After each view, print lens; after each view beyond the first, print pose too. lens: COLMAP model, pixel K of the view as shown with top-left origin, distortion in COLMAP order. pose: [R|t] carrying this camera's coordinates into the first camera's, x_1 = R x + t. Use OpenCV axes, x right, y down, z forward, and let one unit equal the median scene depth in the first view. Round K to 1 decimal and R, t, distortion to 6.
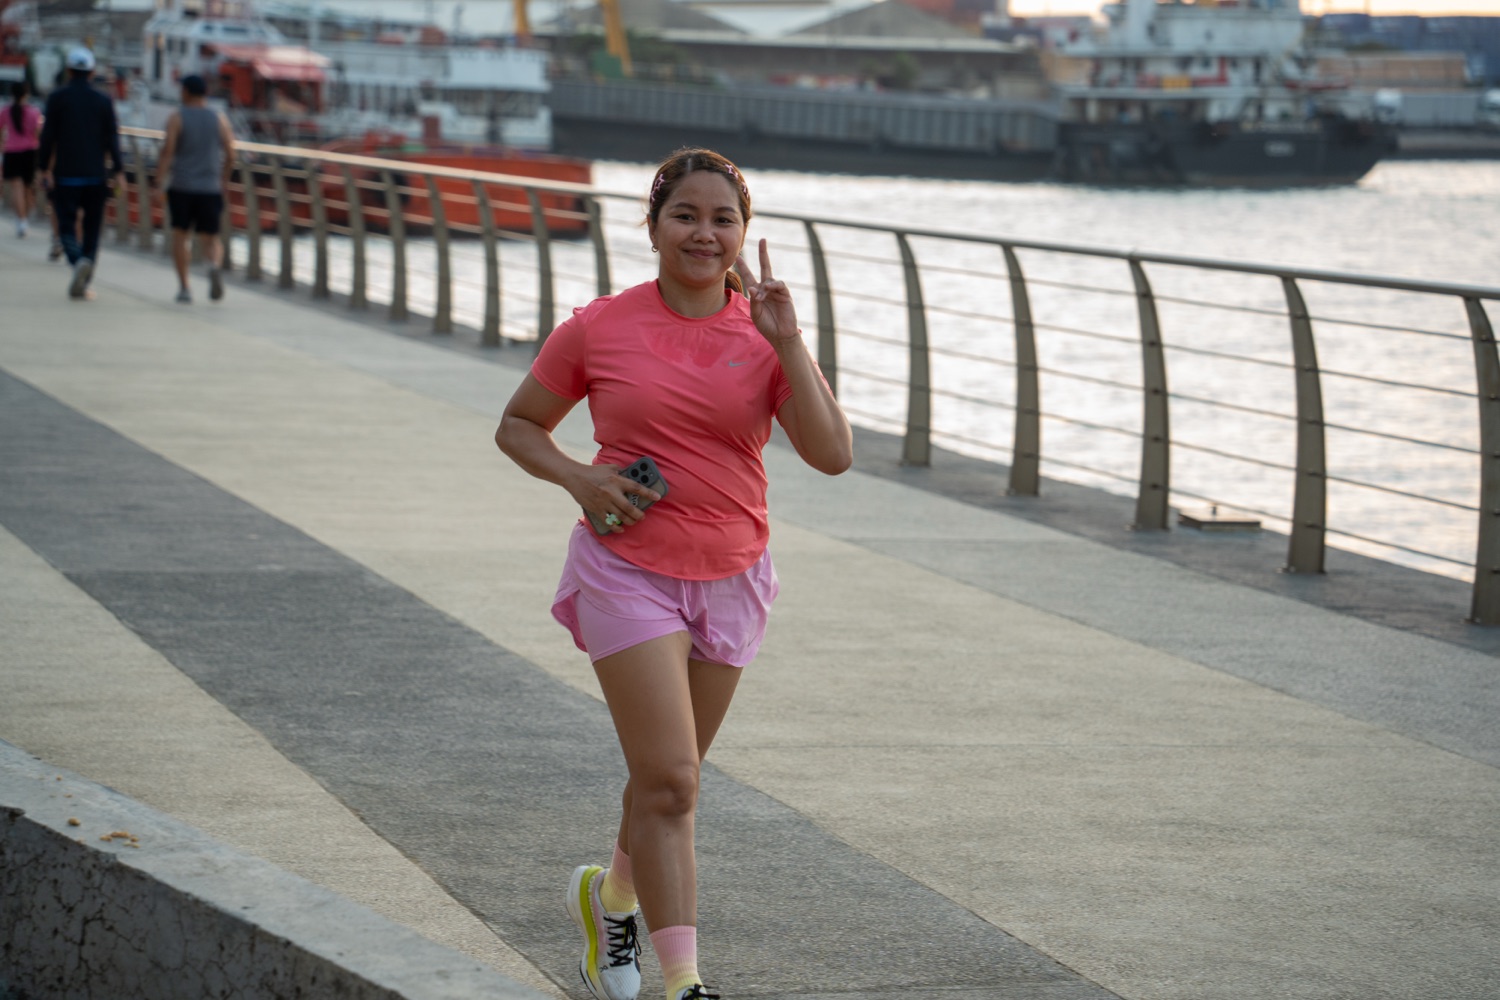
lens RADIAL K [[4618.1, 0, 716.9], [0, 4618.1, 495.8], [0, 0, 1]] dist [1.047903, 0.000000]
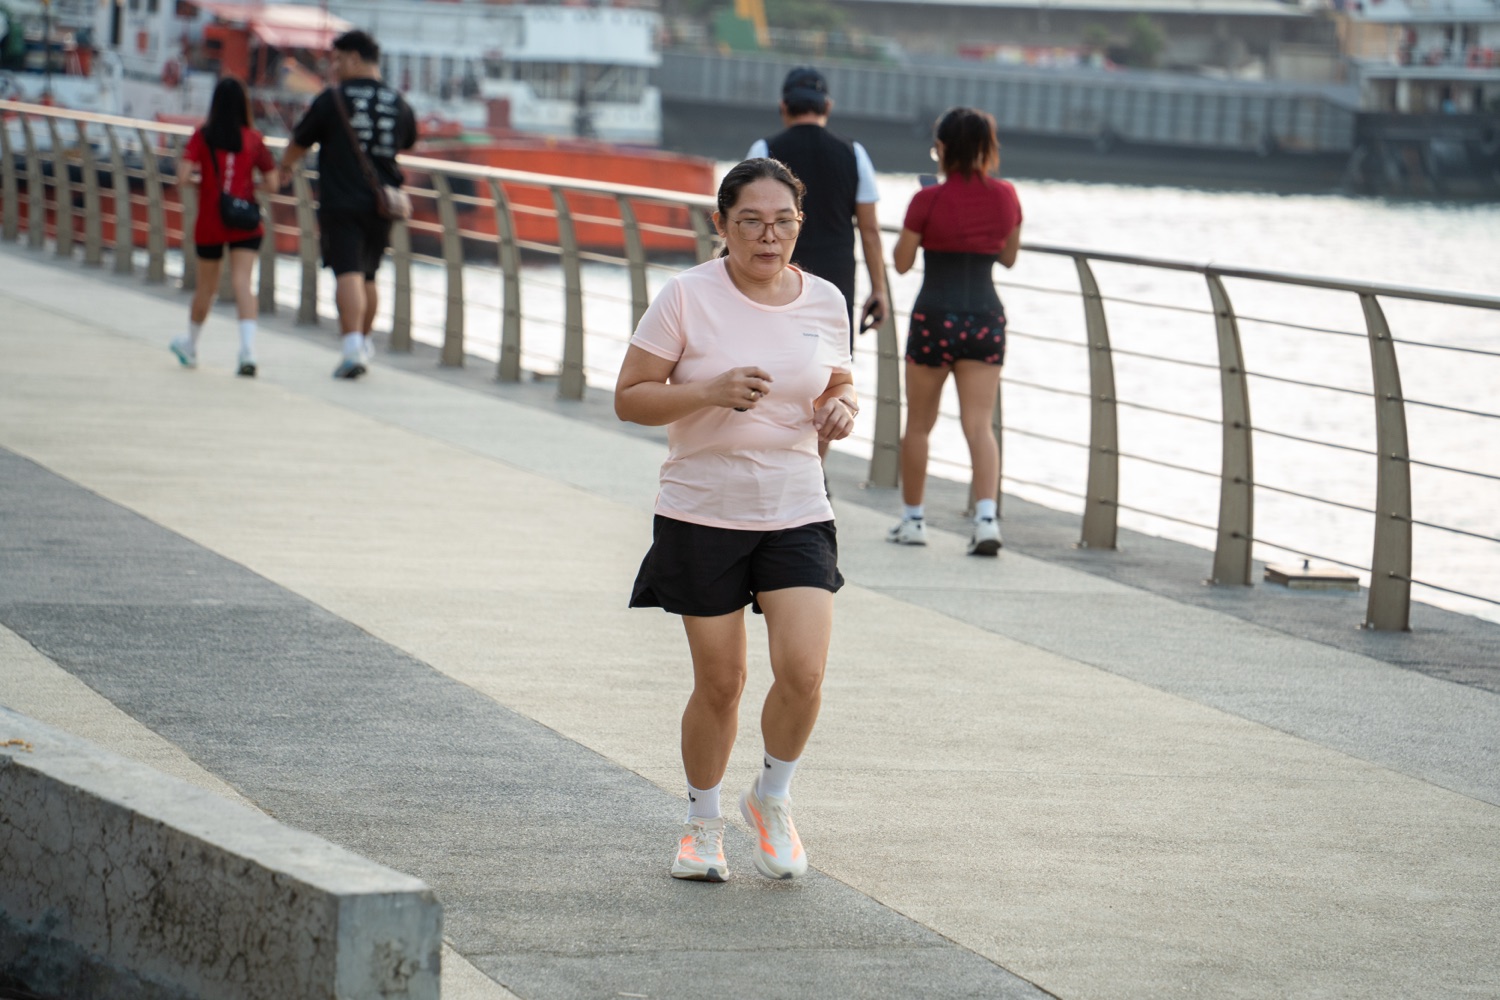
lens RADIAL K [[6451.6, 0, 755.3], [0, 6451.6, 495.5], [0, 0, 1]] dist [1.578954, 0.000000]
pose [[0.999686, 0.012188, -0.021900, 0.037002], [-0.012637, 0.999710, -0.020505, 0.019669], [0.021644, 0.020775, 0.999550, -0.251744]]
